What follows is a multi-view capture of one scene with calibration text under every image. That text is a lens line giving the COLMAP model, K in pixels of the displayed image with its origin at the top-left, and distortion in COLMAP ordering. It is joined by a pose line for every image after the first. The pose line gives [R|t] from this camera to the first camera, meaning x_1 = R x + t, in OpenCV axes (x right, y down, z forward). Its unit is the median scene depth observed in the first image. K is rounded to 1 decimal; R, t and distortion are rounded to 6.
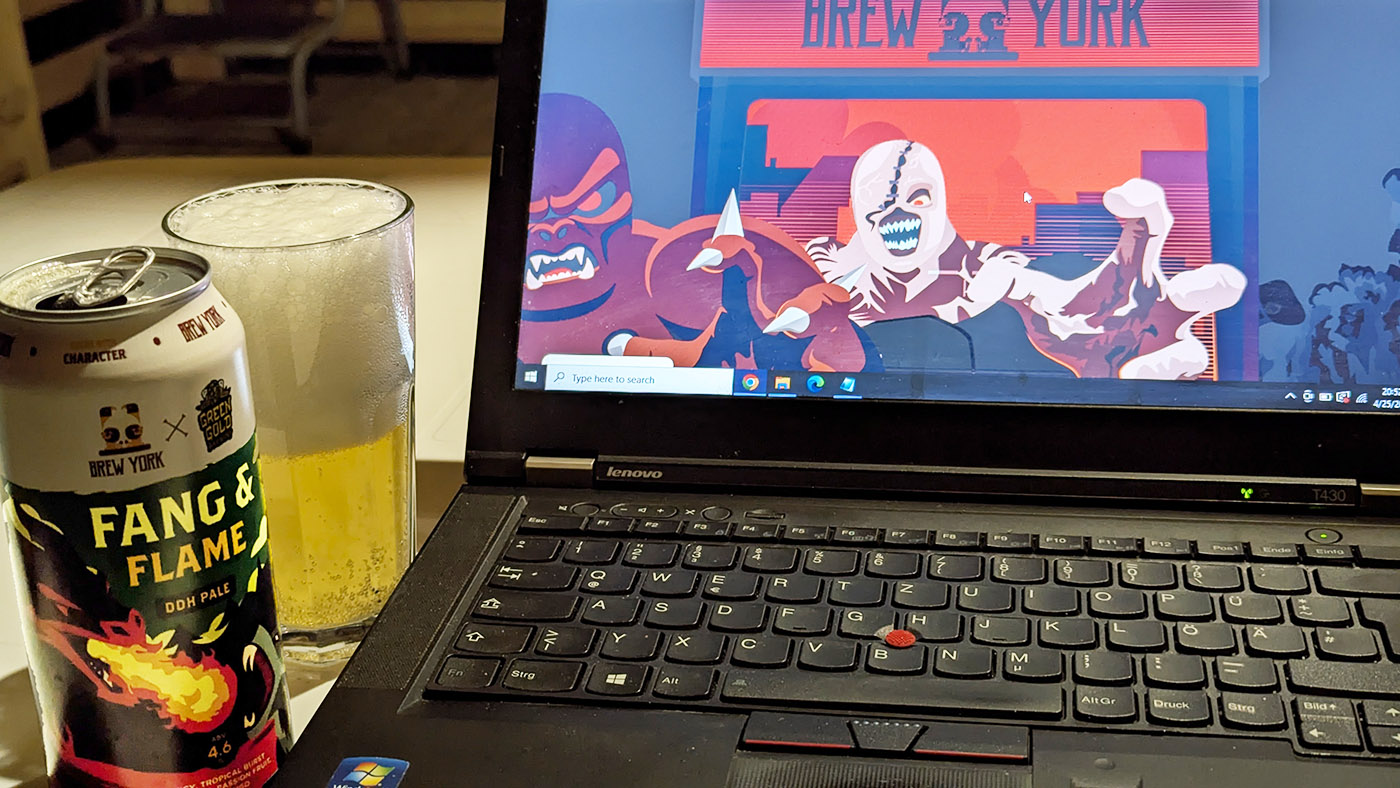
lens RADIAL K [[2056.0, 0, 700.0], [0, 2056.0, 394.0], [0, 0, 1]] dist [0.149381, -0.012040]
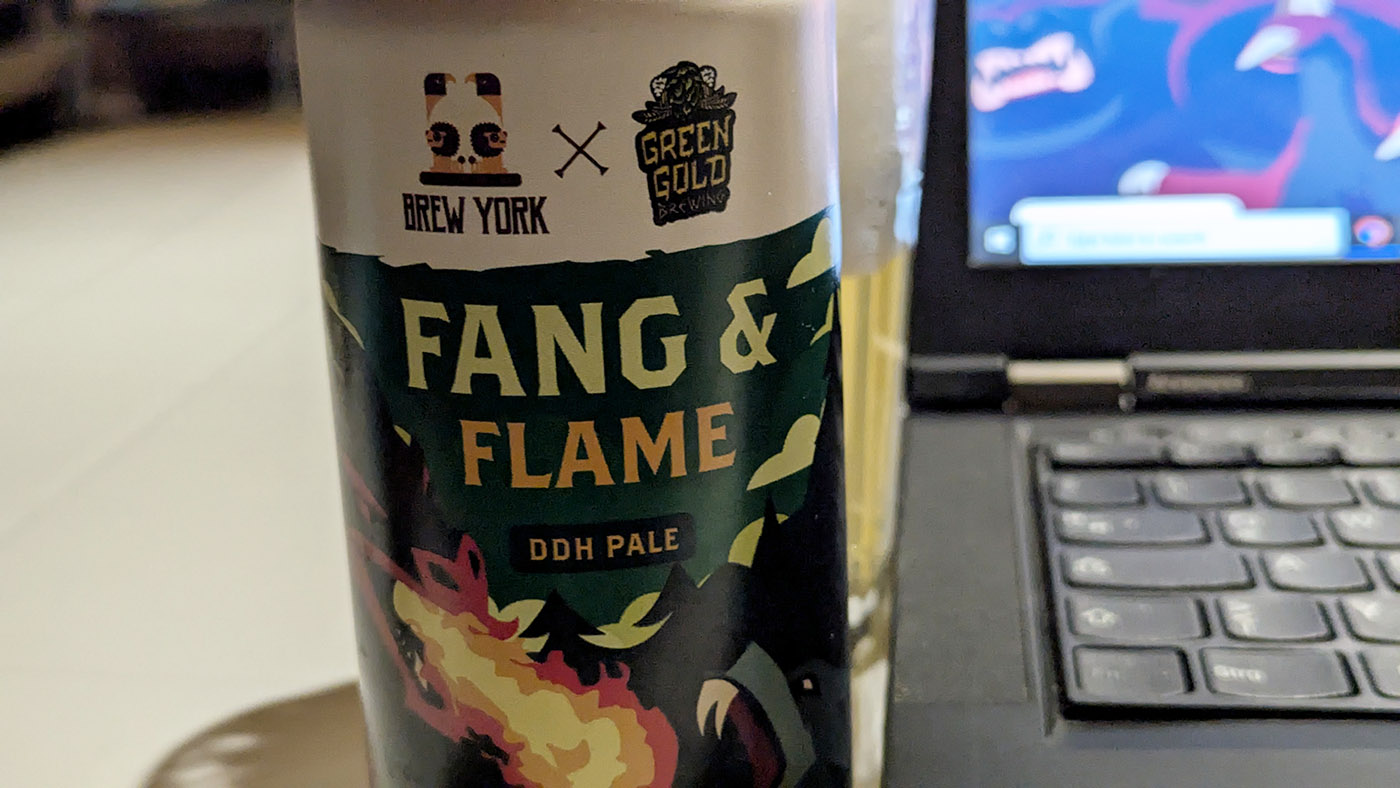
lens RADIAL K [[2056.0, 0, 700.0], [0, 2056.0, 394.0], [0, 0, 1]] dist [0.149381, -0.012040]
pose [[0.830730, 0.155645, -0.534473, 0.015076], [-0.186160, 0.982514, -0.003227, 0.063688], [0.524625, 0.102179, 0.845179, 0.630677]]
